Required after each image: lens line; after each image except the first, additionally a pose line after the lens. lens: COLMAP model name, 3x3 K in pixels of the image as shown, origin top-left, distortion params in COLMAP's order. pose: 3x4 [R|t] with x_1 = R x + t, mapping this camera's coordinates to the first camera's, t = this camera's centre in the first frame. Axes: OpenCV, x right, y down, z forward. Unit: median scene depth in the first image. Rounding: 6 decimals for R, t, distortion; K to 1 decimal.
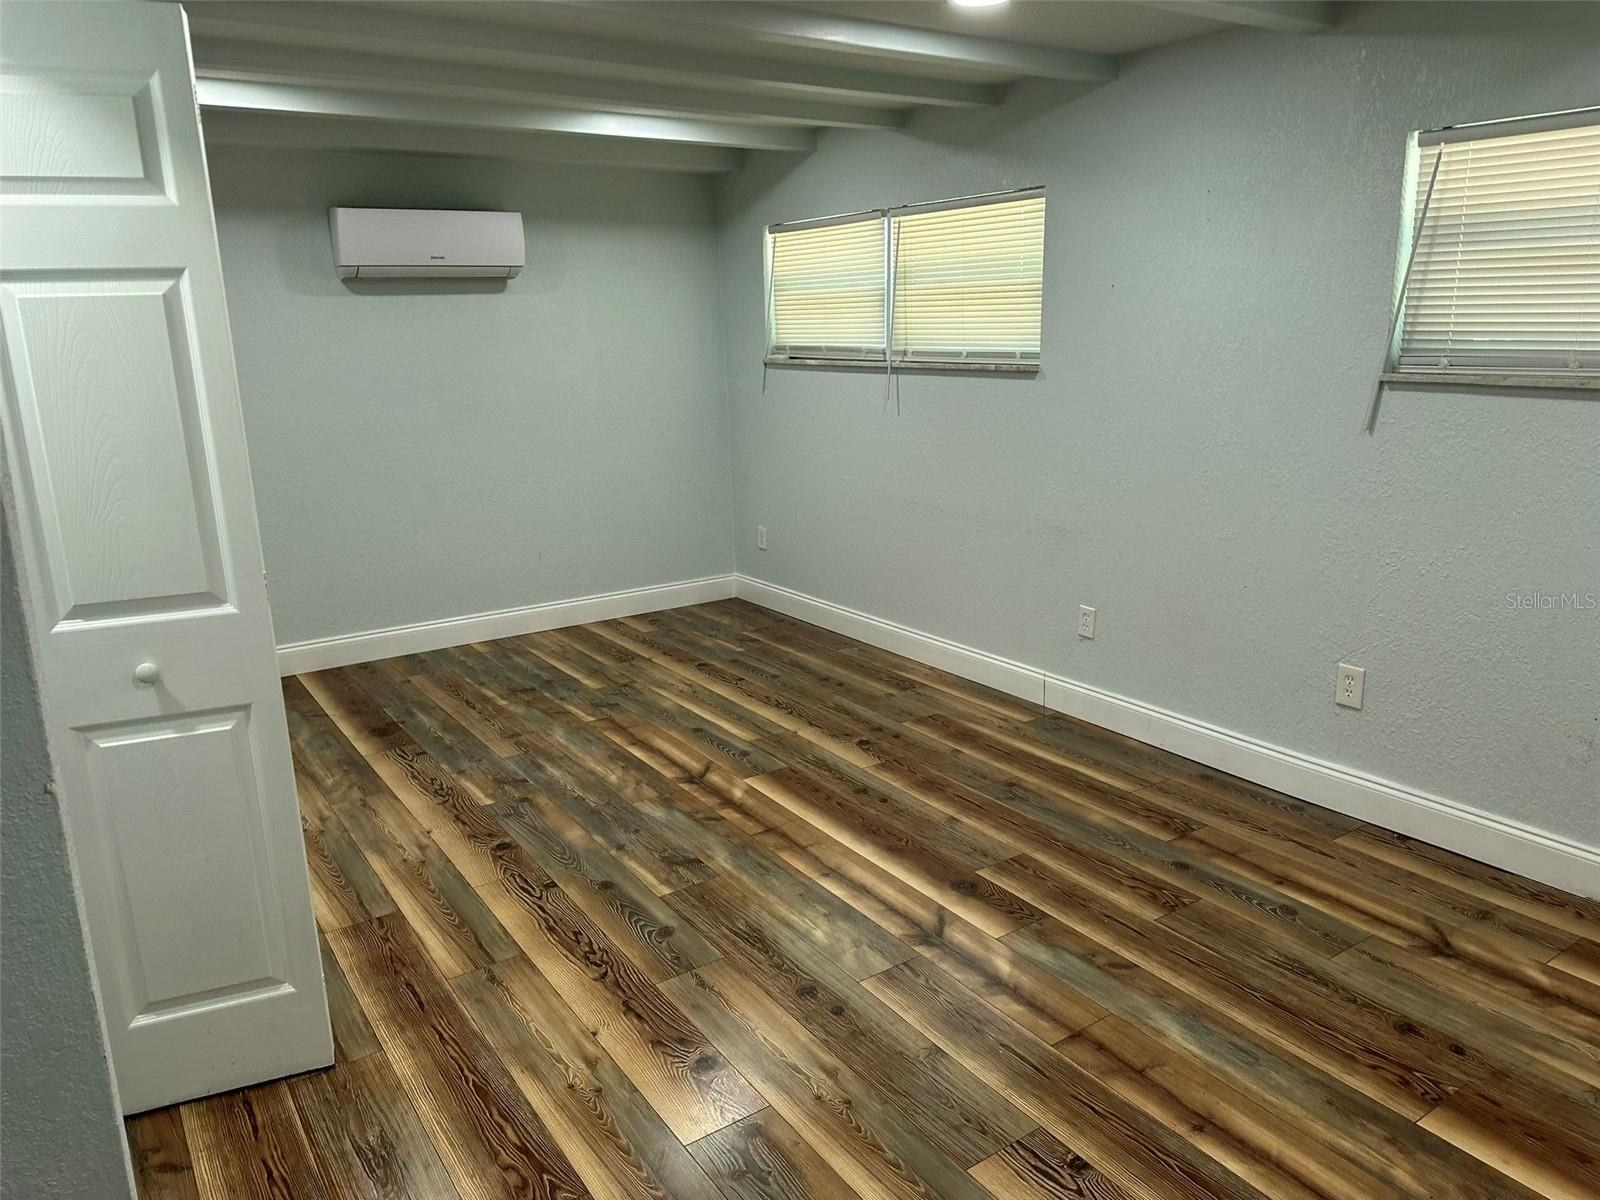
lens RADIAL K [[1134.5, 0, 808.1], [0, 1134.5, 578.7], [0, 0, 1]] dist [0.147658, -0.258001]
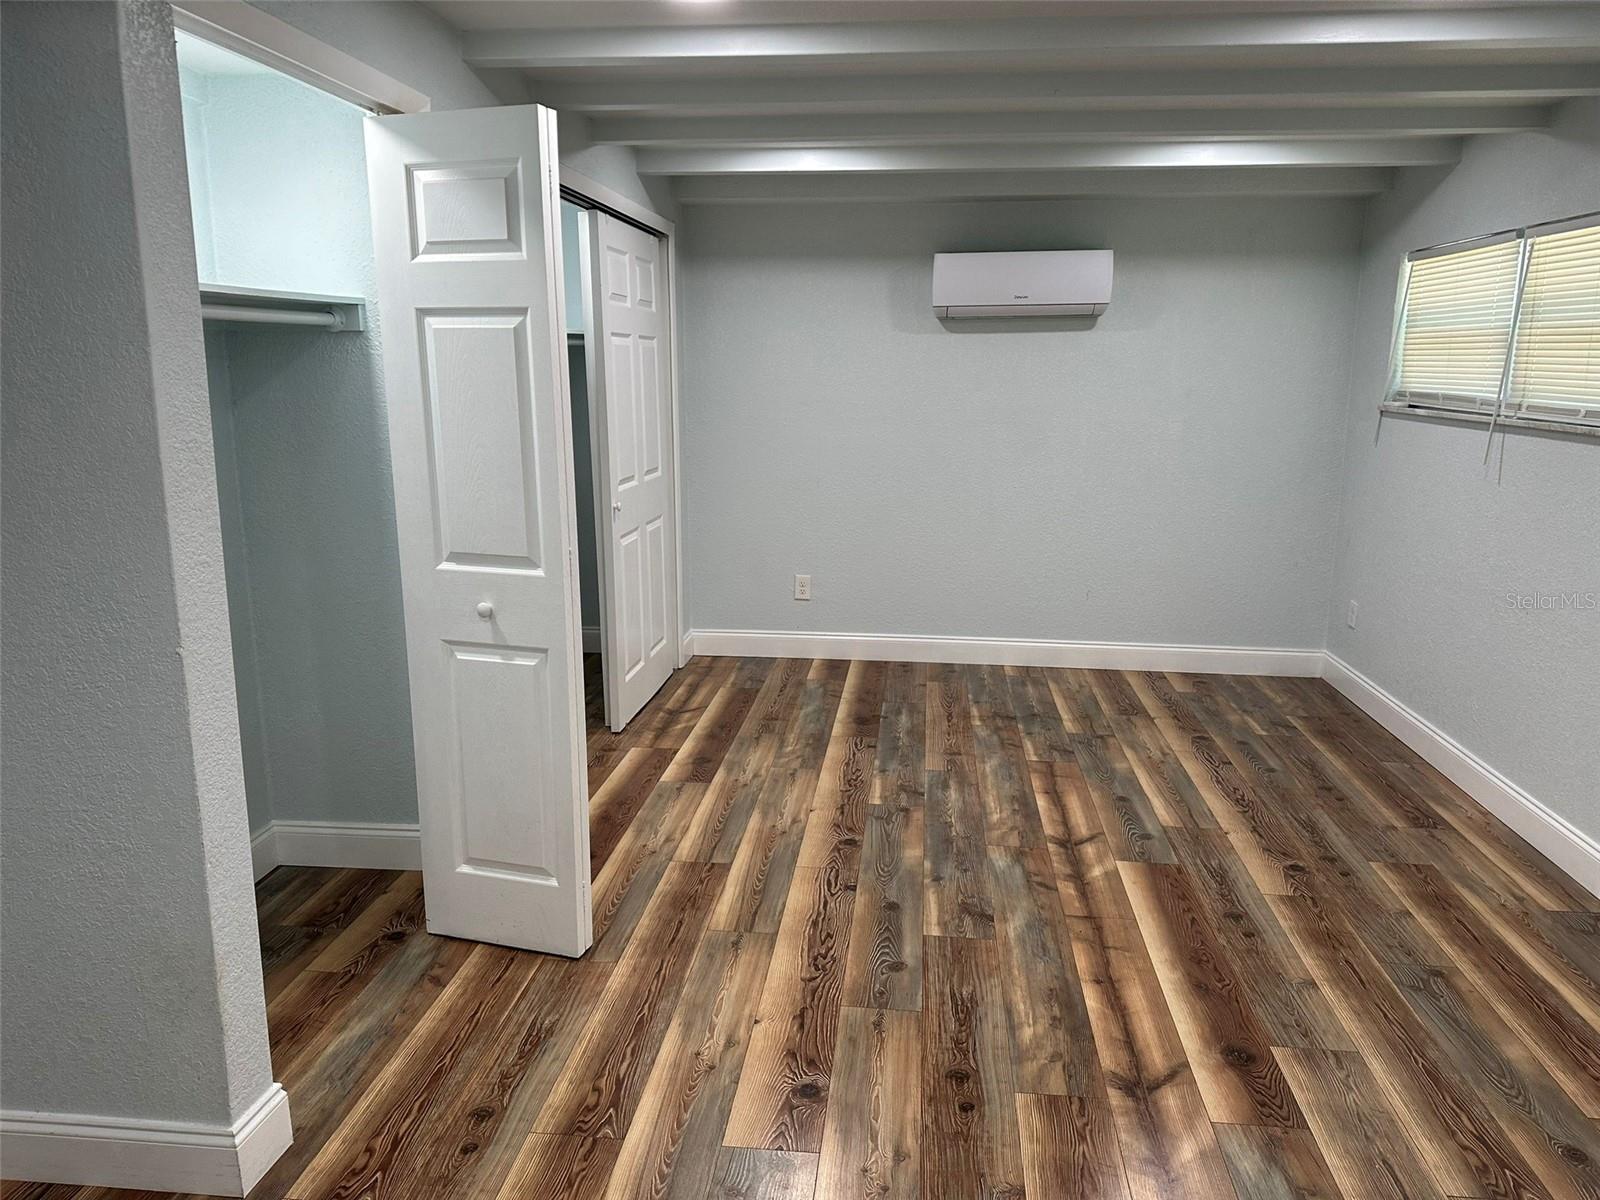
lens RADIAL K [[1134.5, 0, 808.1], [0, 1134.5, 578.7], [0, 0, 1]] dist [0.147658, -0.258001]
pose [[0.753211, 0.148148, -0.640879, 0.288699], [-0.167101, 0.985439, 0.031407, -0.030235], [0.636200, 0.083435, 0.766999, 0.112118]]
